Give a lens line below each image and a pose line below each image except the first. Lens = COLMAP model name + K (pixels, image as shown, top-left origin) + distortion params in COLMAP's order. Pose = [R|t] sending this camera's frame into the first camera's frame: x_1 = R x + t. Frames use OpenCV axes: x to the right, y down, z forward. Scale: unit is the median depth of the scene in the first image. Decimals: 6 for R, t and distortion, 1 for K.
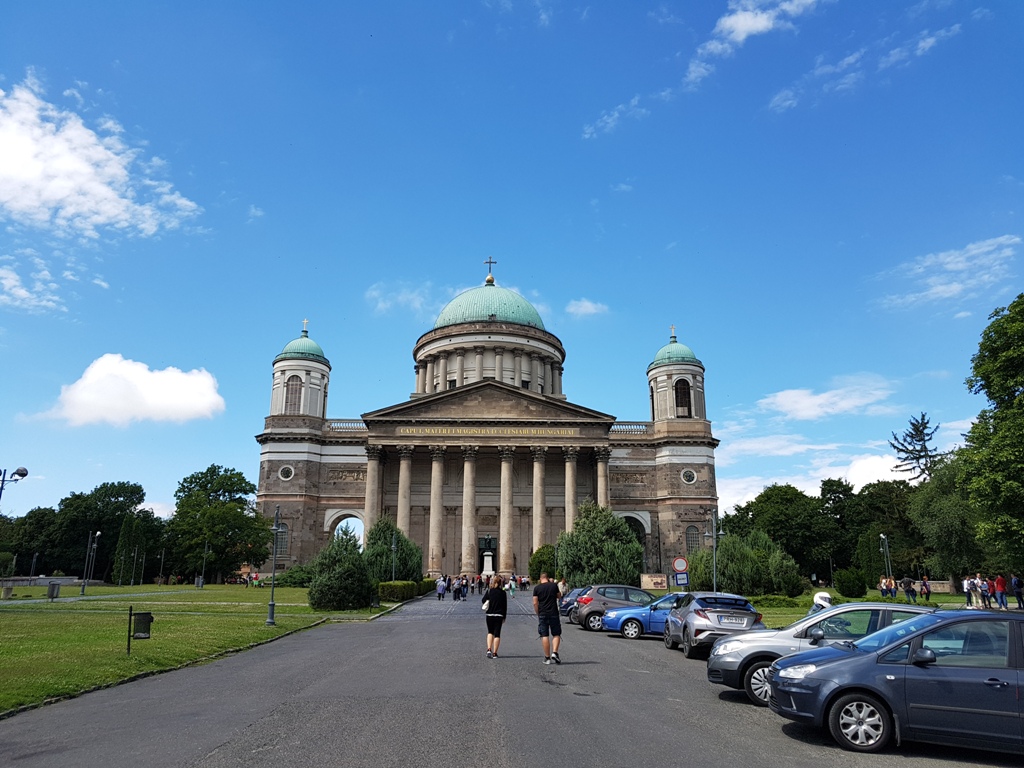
lens RADIAL K [[814.6, 0, 504.1], [0, 814.6, 381.7], [0, 0, 1]] dist [0.033676, -0.011079]
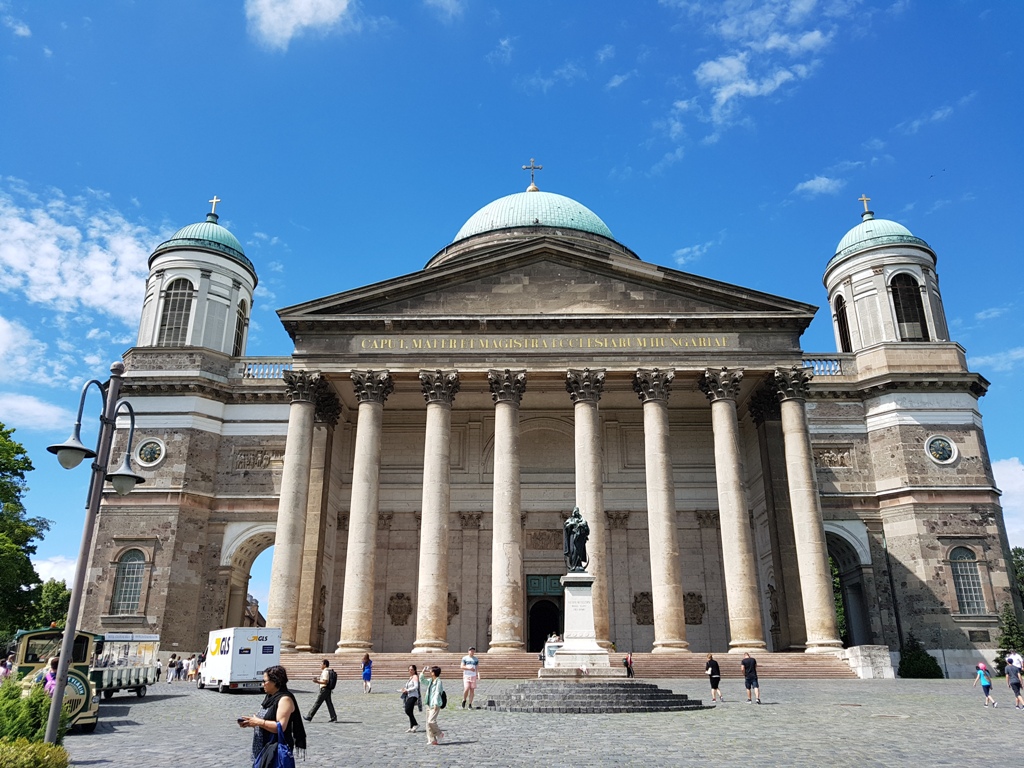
lens RADIAL K [[814.6, 0, 520.5], [0, 814.6, 392.6], [0, 0, 1]] dist [0.033676, -0.011079]
pose [[0.999701, -0.014622, -0.019593, -0.023098], [0.013223, 0.997480, -0.069708, 0.113747], [0.020562, 0.069428, 0.997375, 0.490176]]
